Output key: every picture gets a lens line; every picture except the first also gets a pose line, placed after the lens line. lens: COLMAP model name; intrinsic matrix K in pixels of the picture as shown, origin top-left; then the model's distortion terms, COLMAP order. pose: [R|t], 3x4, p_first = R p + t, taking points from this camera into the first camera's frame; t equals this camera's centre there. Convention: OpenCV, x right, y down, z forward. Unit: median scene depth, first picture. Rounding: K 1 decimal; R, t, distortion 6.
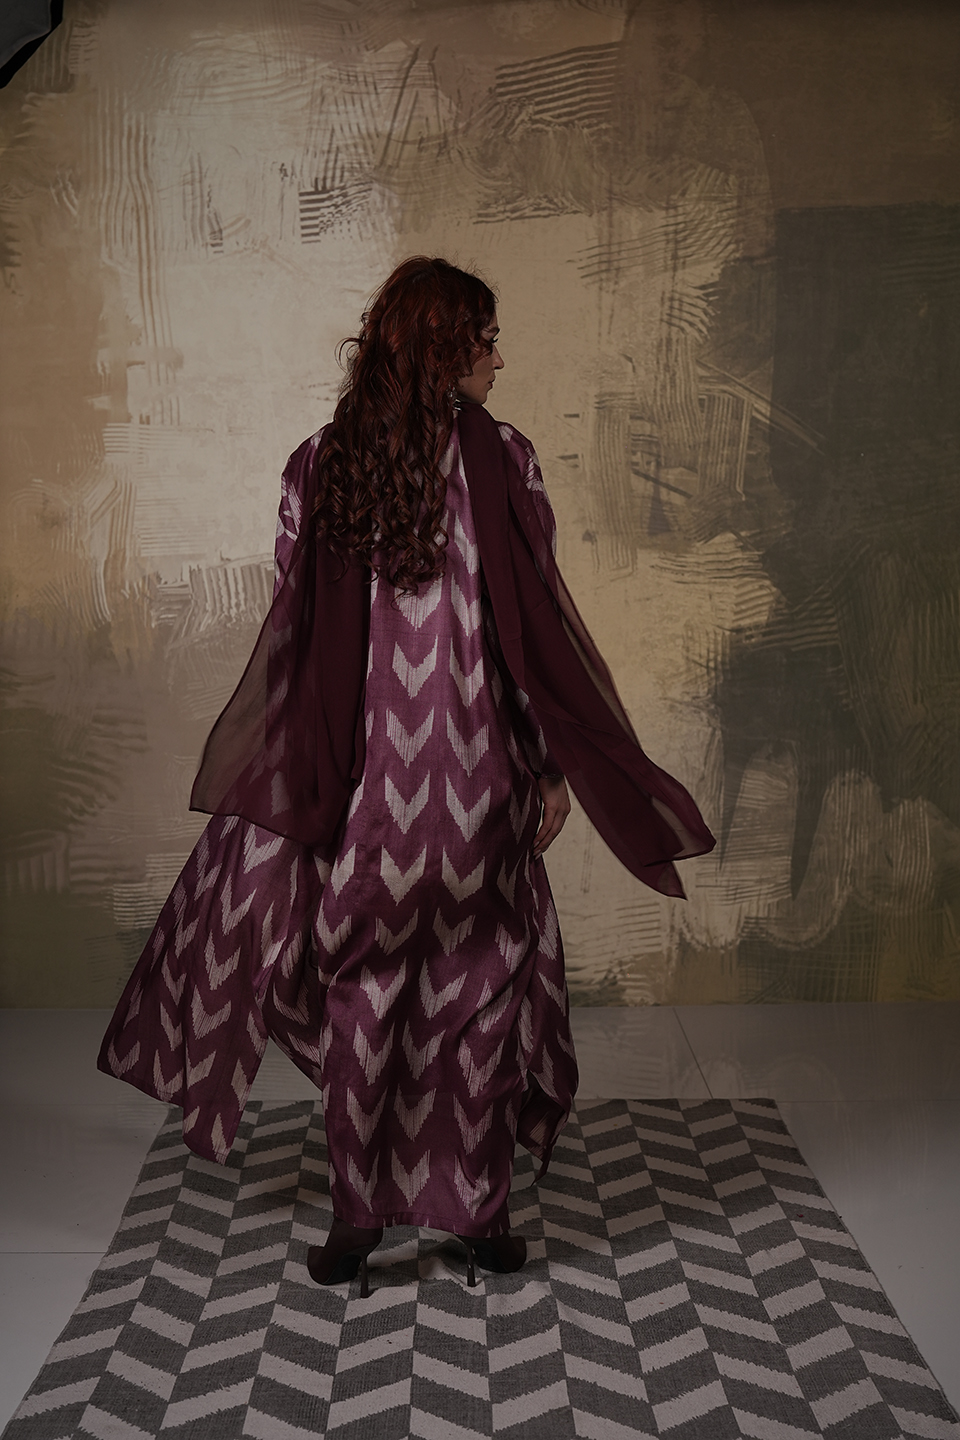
lens RADIAL K [[1865.8, 0, 472.4], [0, 1865.8, 702.2], [0, 0, 1]] dist [-0.028799, 0.055972]
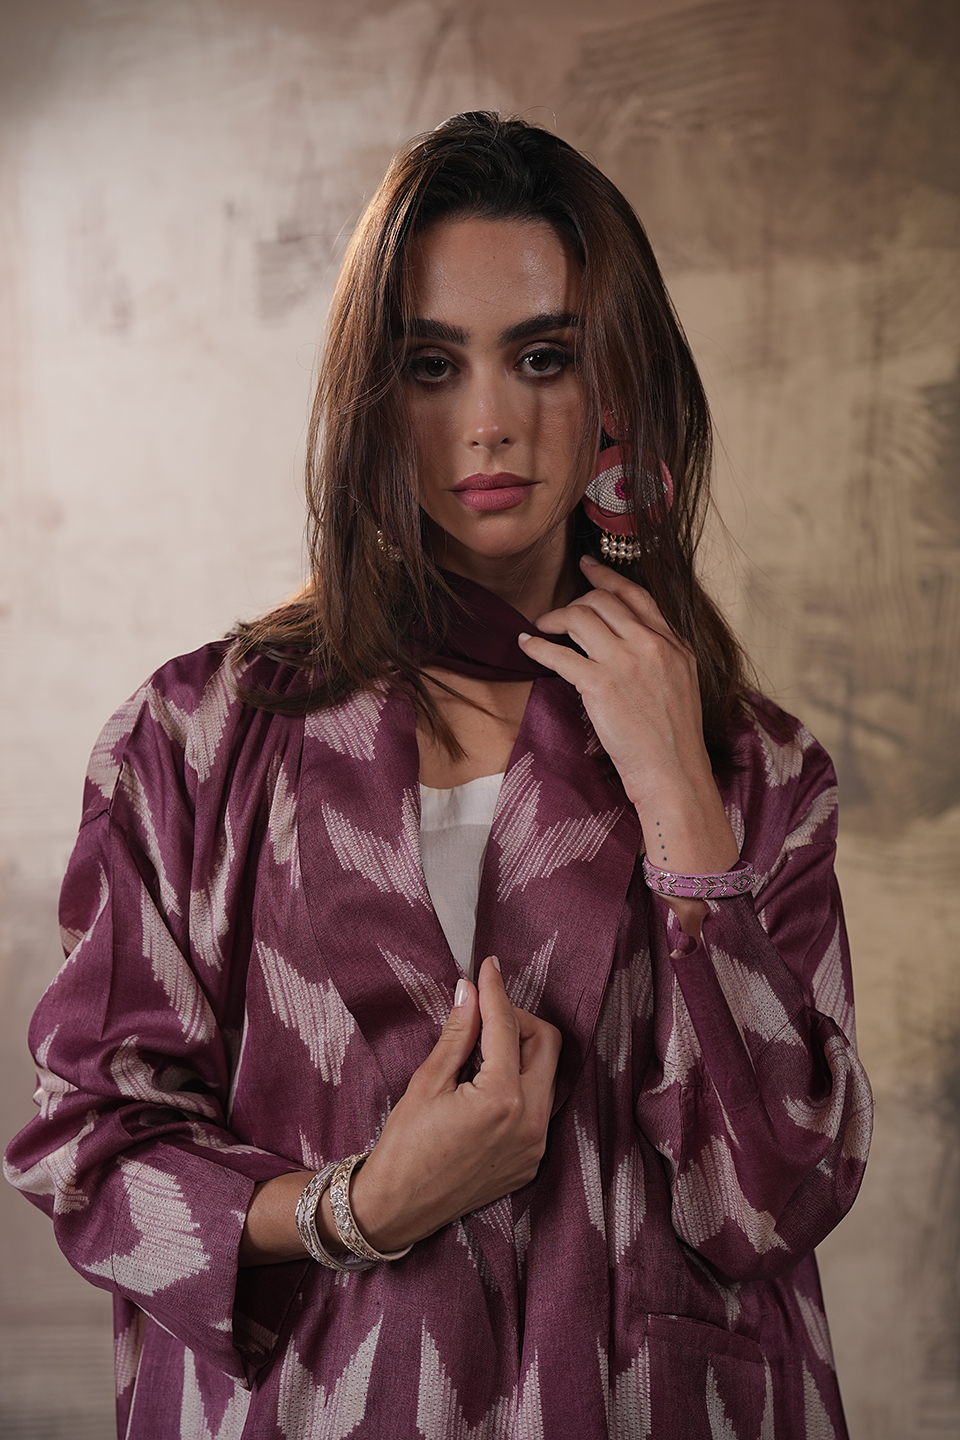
lens RADIAL K [[1865.8, 0, 472.4], [0, 1865.8, 702.2], [0, 0, 1]] dist [-0.028799, 0.055972]
pose [[0.995959, 0.006730, -0.089553, 0.036426], [-0.014651, 0.996005, -0.088086, -0.075433], [0.088603, 0.089042, 0.992079, 0.440212]]
